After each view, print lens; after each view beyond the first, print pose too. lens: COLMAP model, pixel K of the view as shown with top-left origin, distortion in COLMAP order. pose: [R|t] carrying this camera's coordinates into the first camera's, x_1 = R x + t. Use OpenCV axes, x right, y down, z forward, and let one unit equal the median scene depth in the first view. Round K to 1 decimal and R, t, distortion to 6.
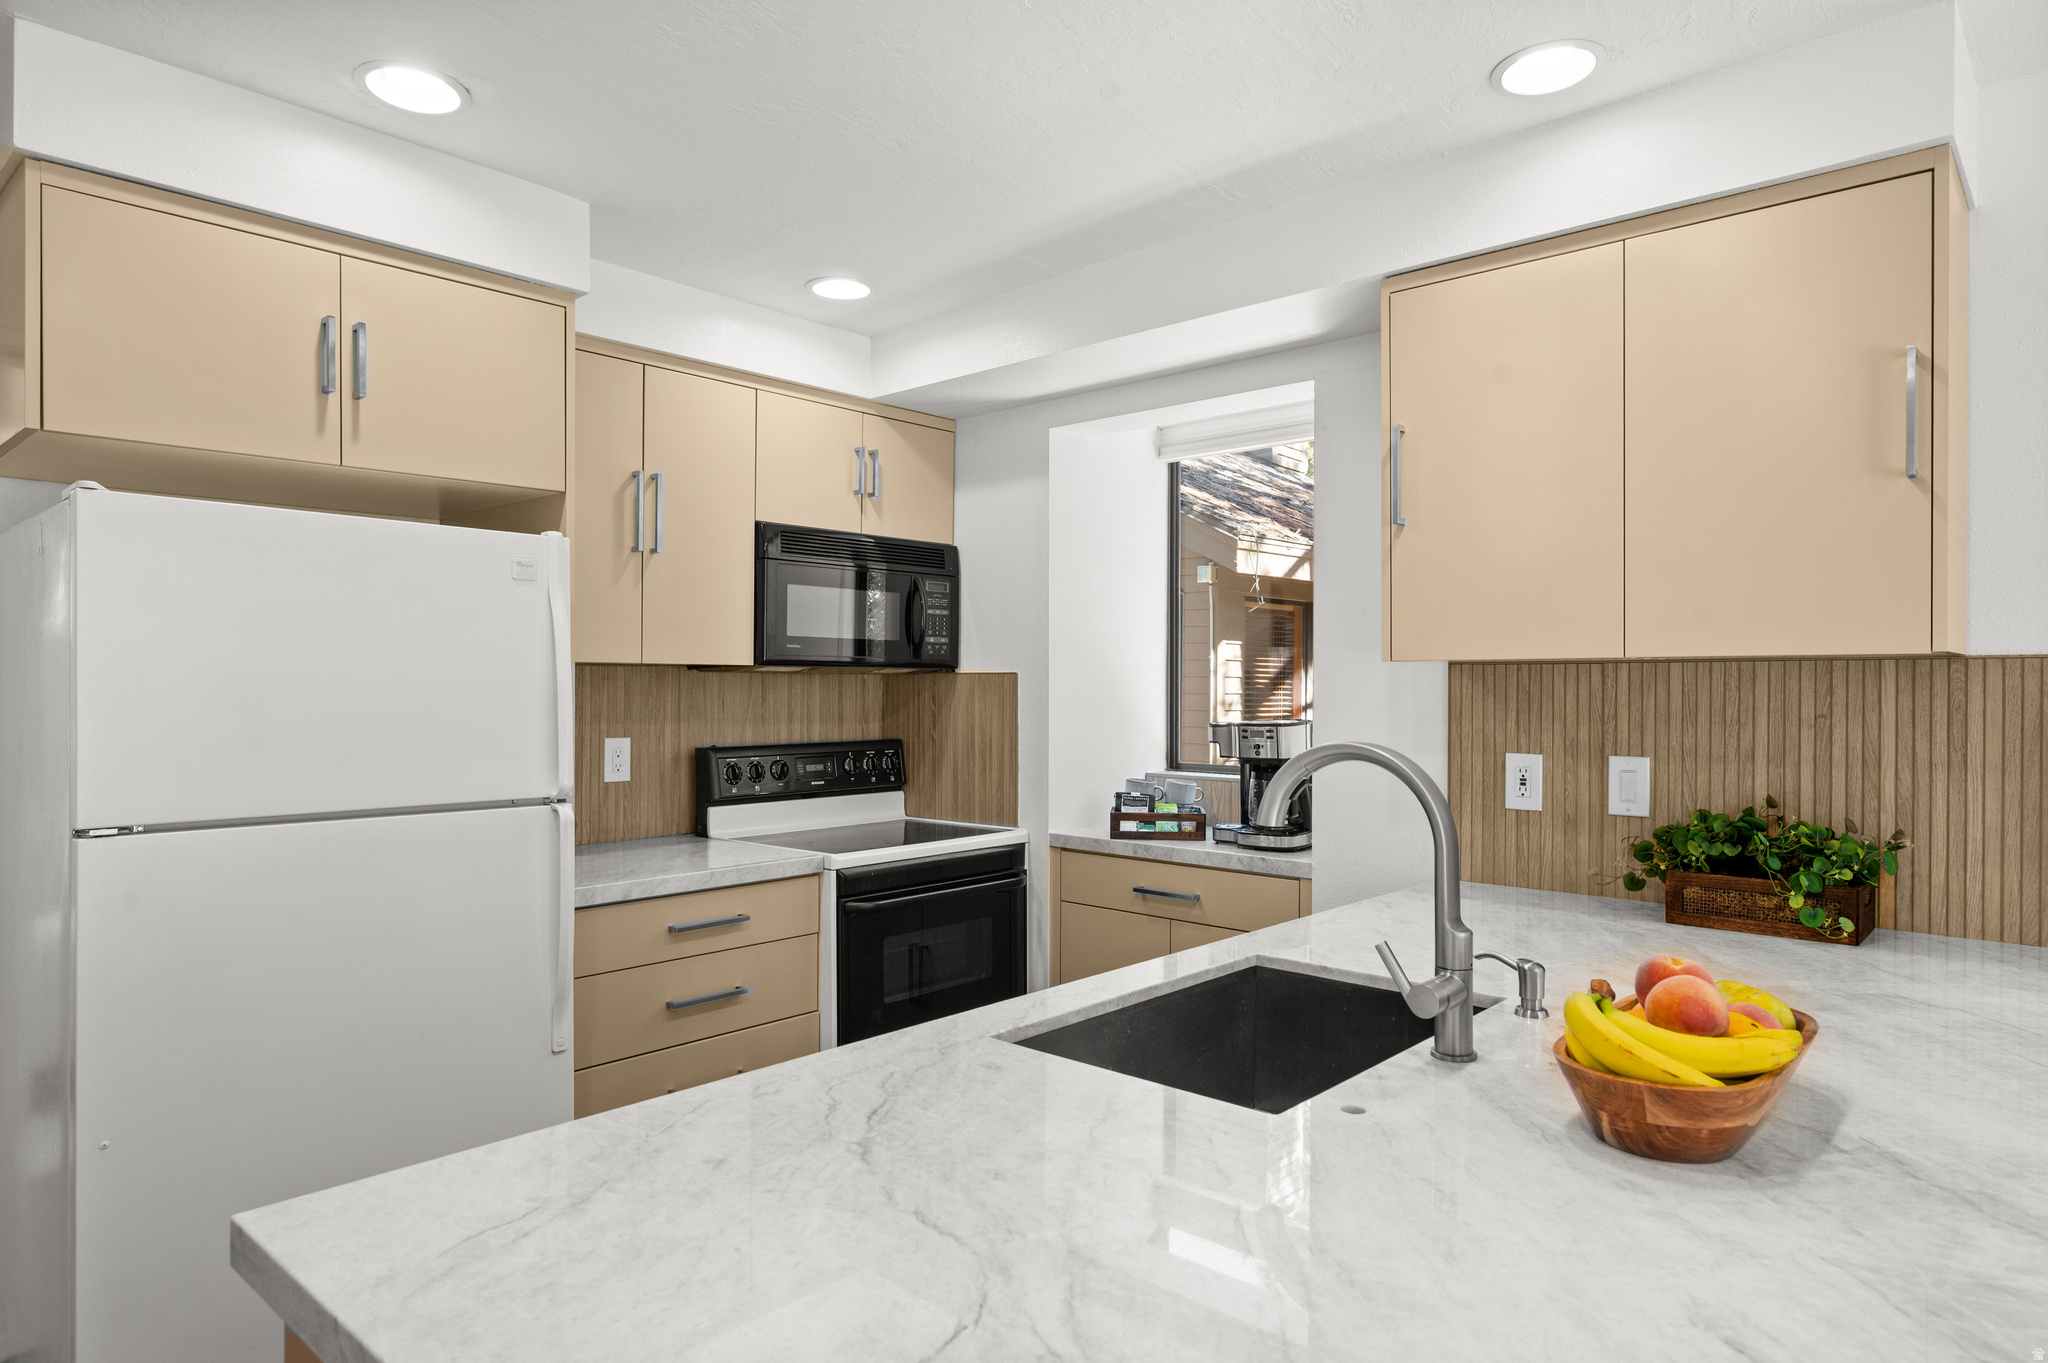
lens RADIAL K [[1173.4, 0, 1003.2], [0, 1173.4, 682.1], [0, 0, 1]] dist [-0.001024, 0.000180]
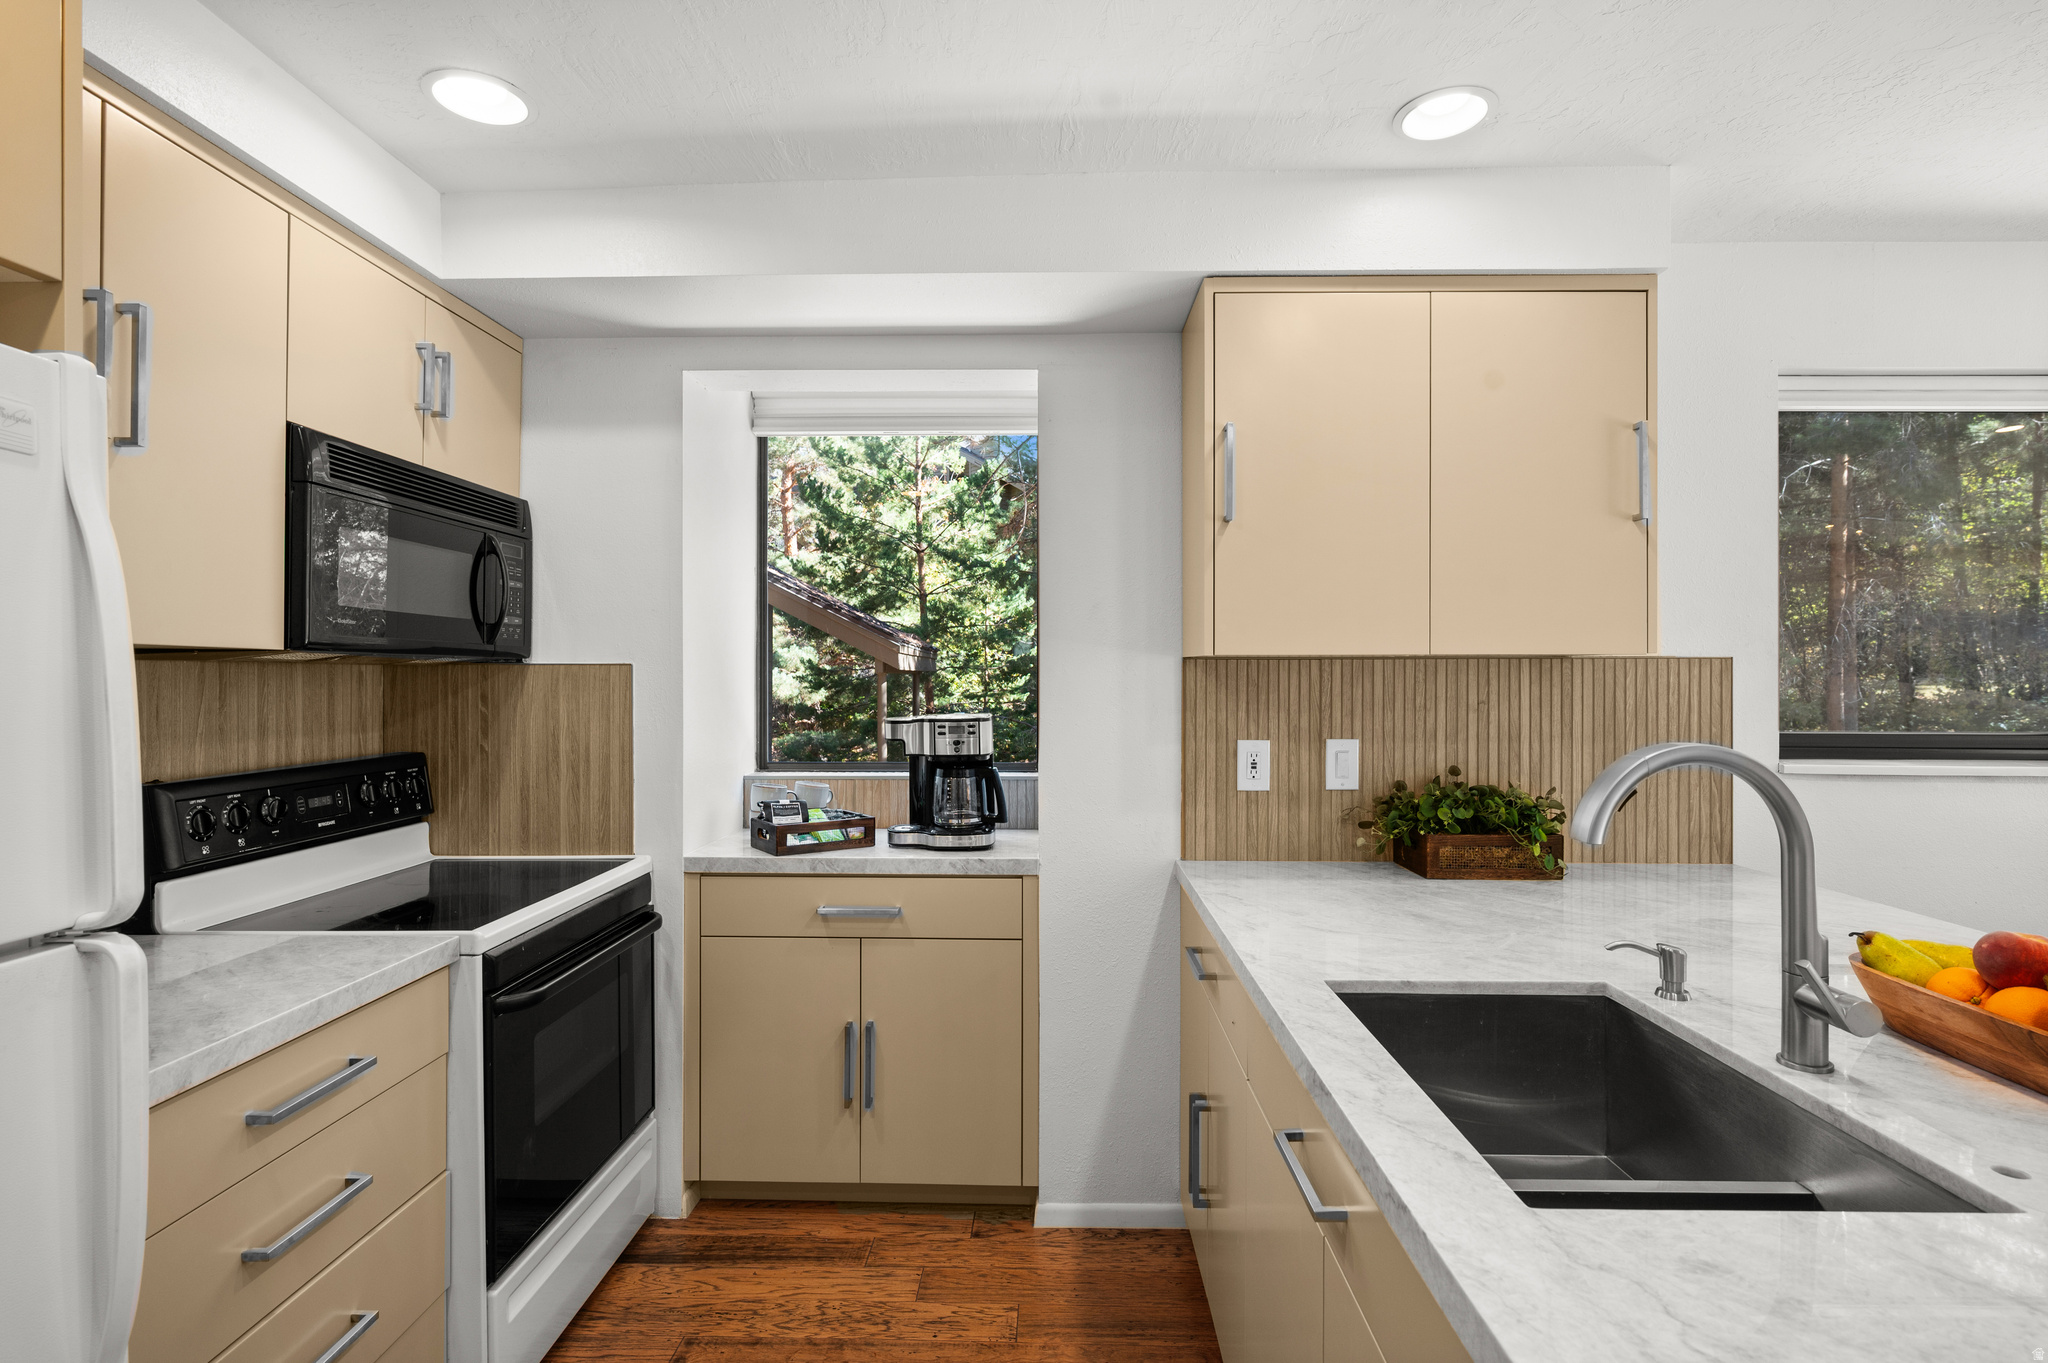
lens RADIAL K [[998.6, 0, 1015.0], [0, 998.6, 673.7], [0, 0, 1]] dist [0.001967, -0.000722]
pose [[0.753852, 0.000254, 0.657044, -0.338148], [0.000325, 1.000000, -0.000760, -0.001065], [-0.657044, 0.000786, 0.753851, 0.423922]]
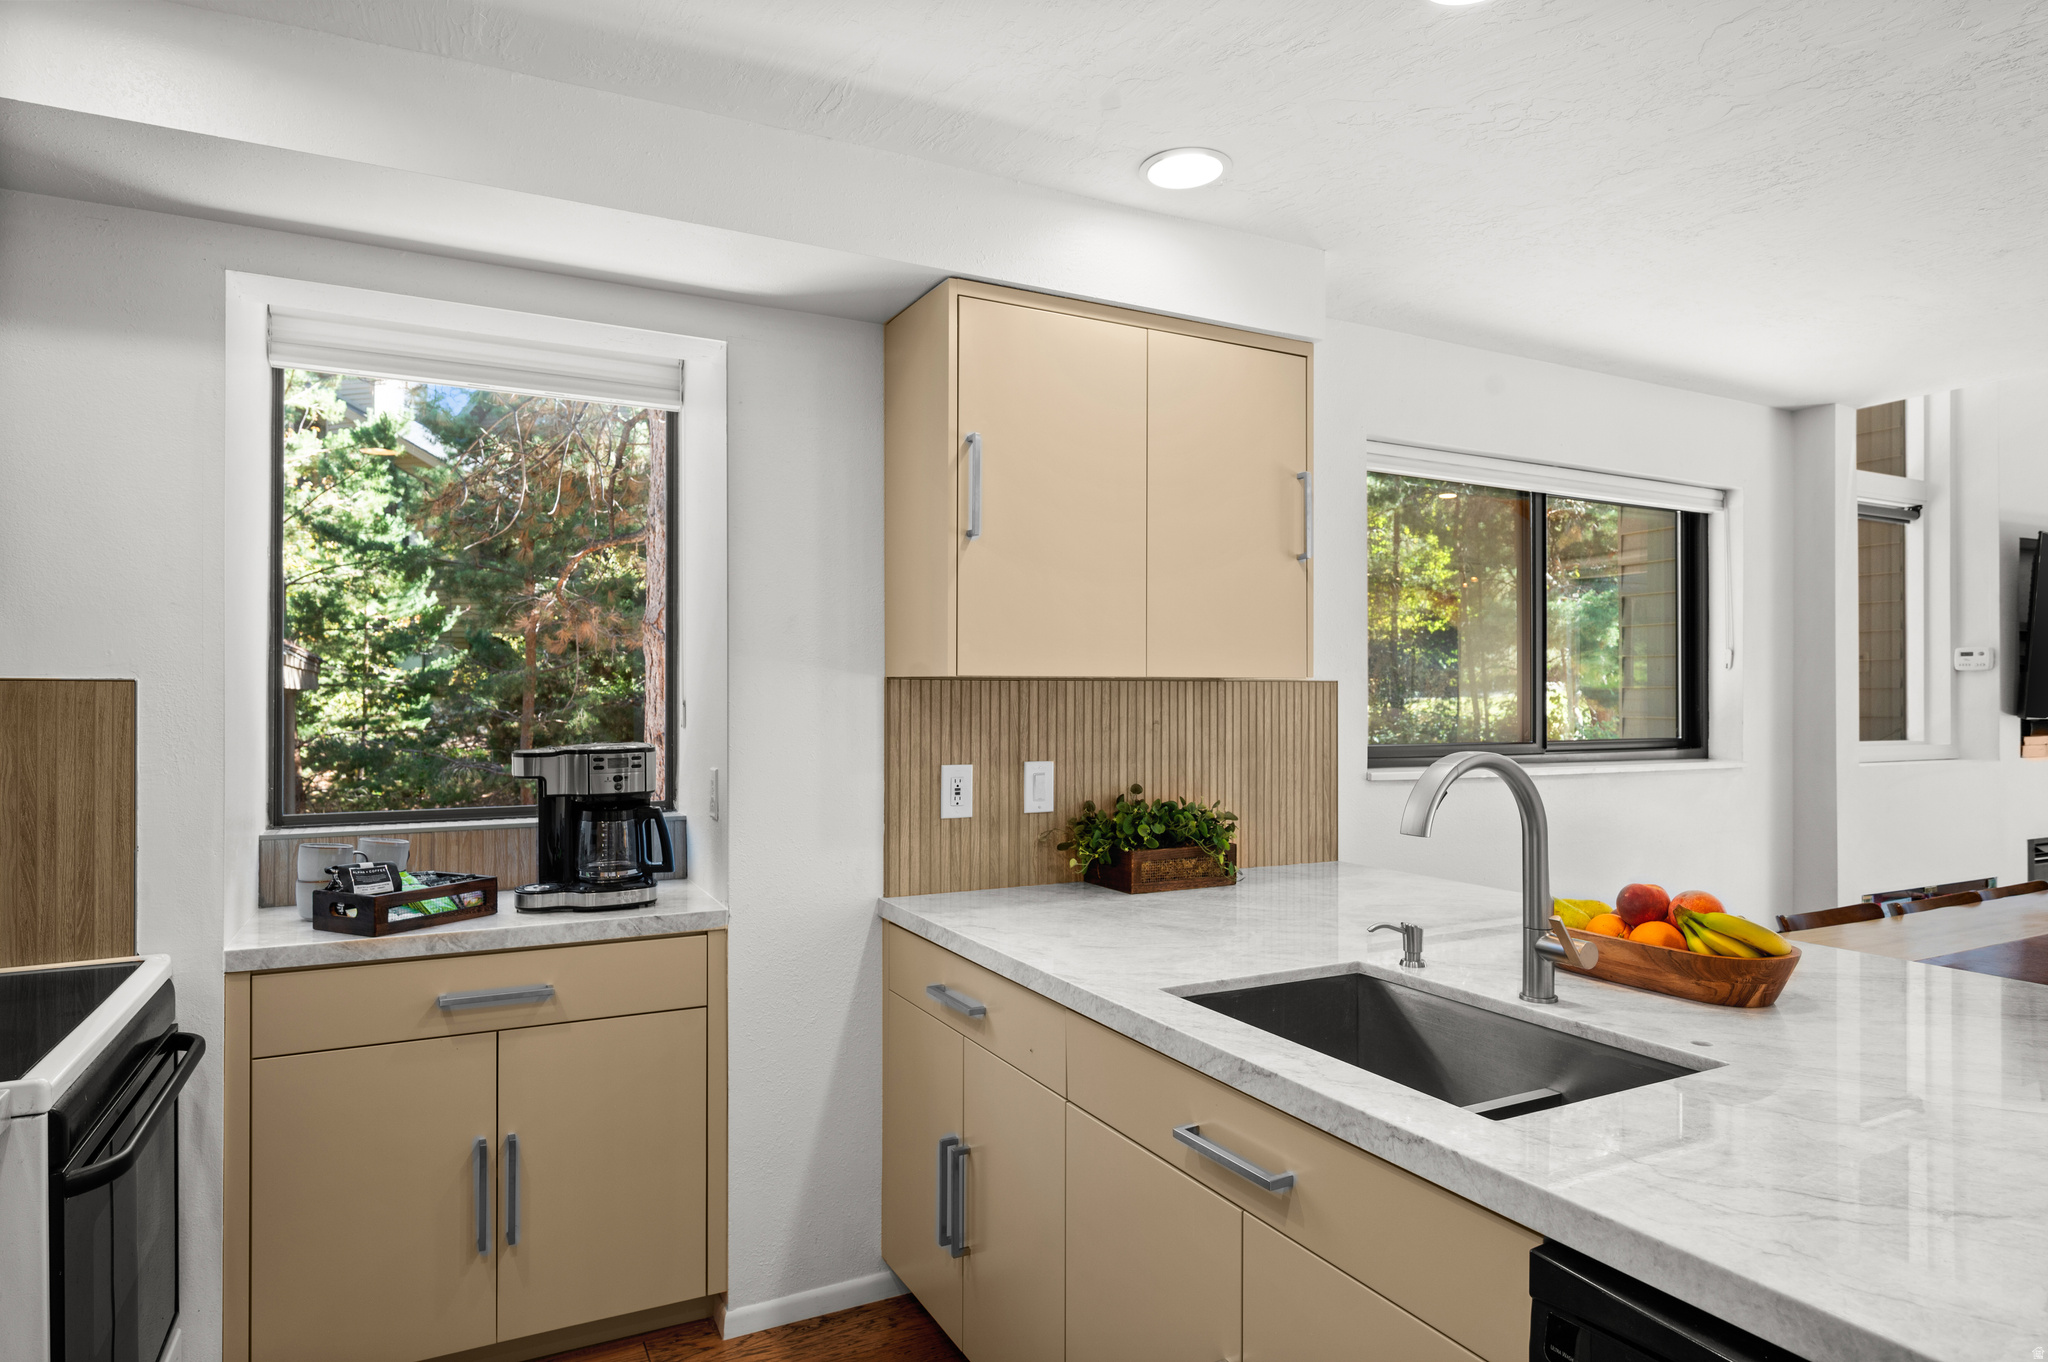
lens RADIAL K [[1173.4, 0, 1006.0], [0, 1173.4, 688.6], [0, 0, 1]] dist [-0.001024, 0.000180]
pose [[0.349404, 0.004643, 0.936960, -0.514540], [-0.000637, 0.999989, -0.004717, -0.002351], [-0.936972, 0.001051, 0.349403, 0.574245]]
